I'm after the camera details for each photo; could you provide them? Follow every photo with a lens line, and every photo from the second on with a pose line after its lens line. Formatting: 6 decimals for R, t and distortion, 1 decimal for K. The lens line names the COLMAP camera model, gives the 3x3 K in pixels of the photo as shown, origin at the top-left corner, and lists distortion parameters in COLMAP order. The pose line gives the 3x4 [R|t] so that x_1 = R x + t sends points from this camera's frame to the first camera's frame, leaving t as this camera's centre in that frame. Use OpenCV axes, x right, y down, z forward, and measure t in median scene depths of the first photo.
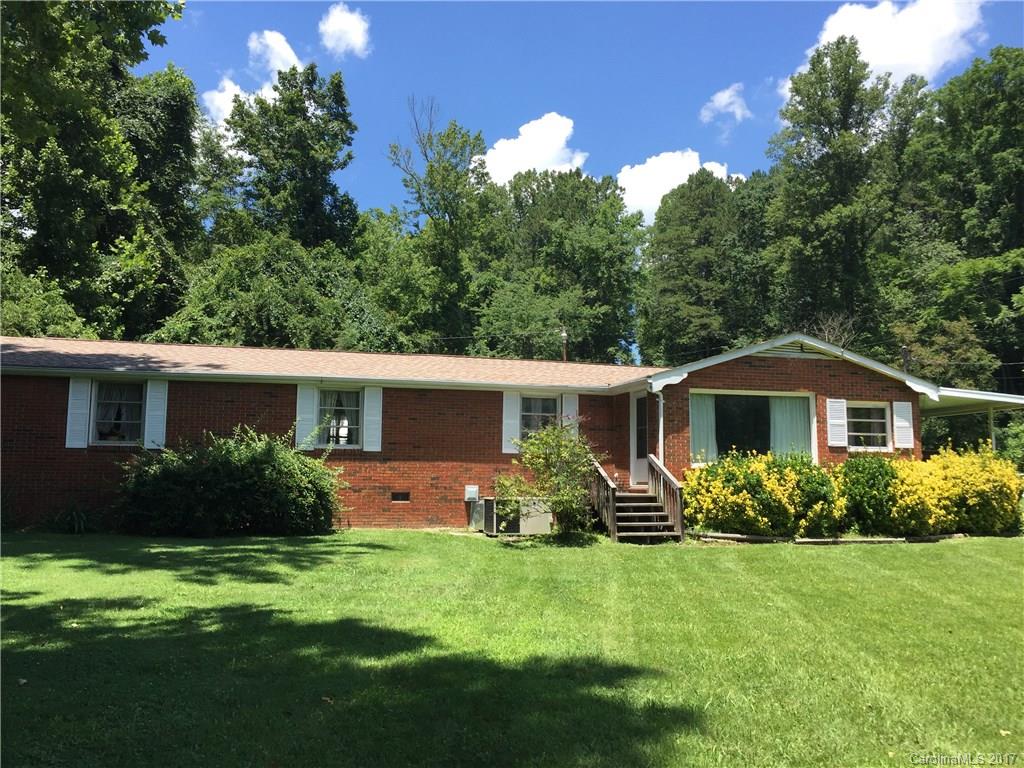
lens RADIAL K [[883.7, 0, 512.1], [0, 883.7, 383.3], [0, 0, 1]] dist [0.013543, 0.004442]
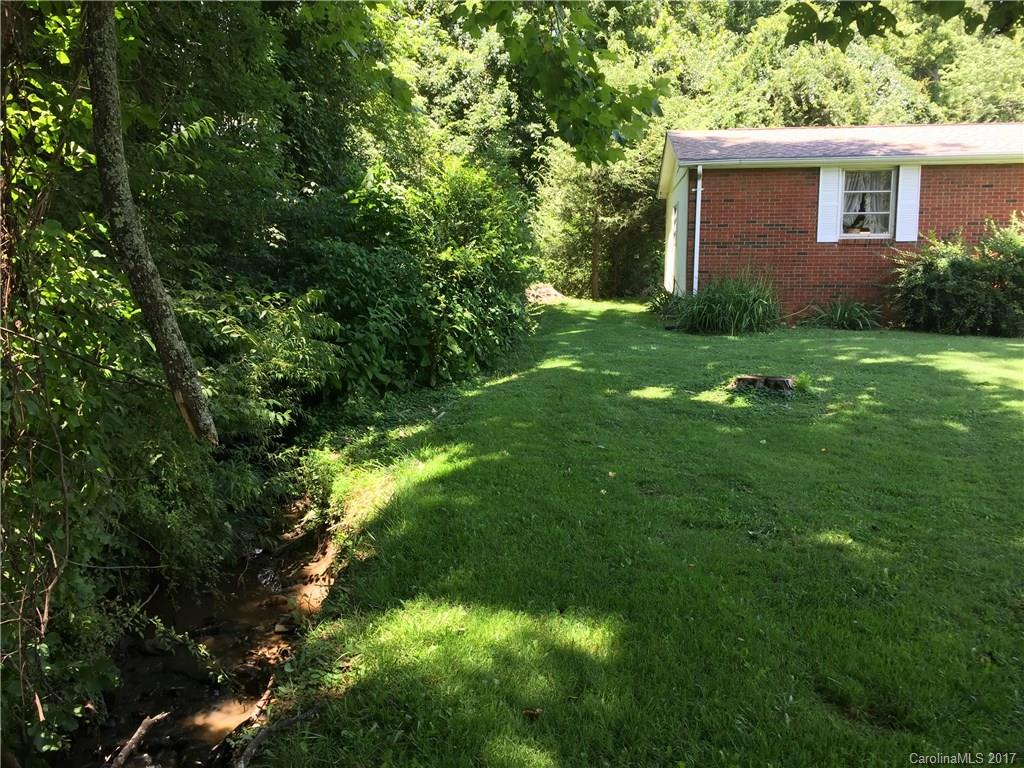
lens RADIAL K [[883.7, 0, 511.9], [0, 883.7, 384.9], [0, 0, 1]] dist [0.013543, 0.004442]
pose [[0.933458, 0.035692, -0.356905, -0.431665], [0.048819, 0.973135, 0.225002, -0.009028], [0.355348, -0.227454, 0.906638, -0.031088]]
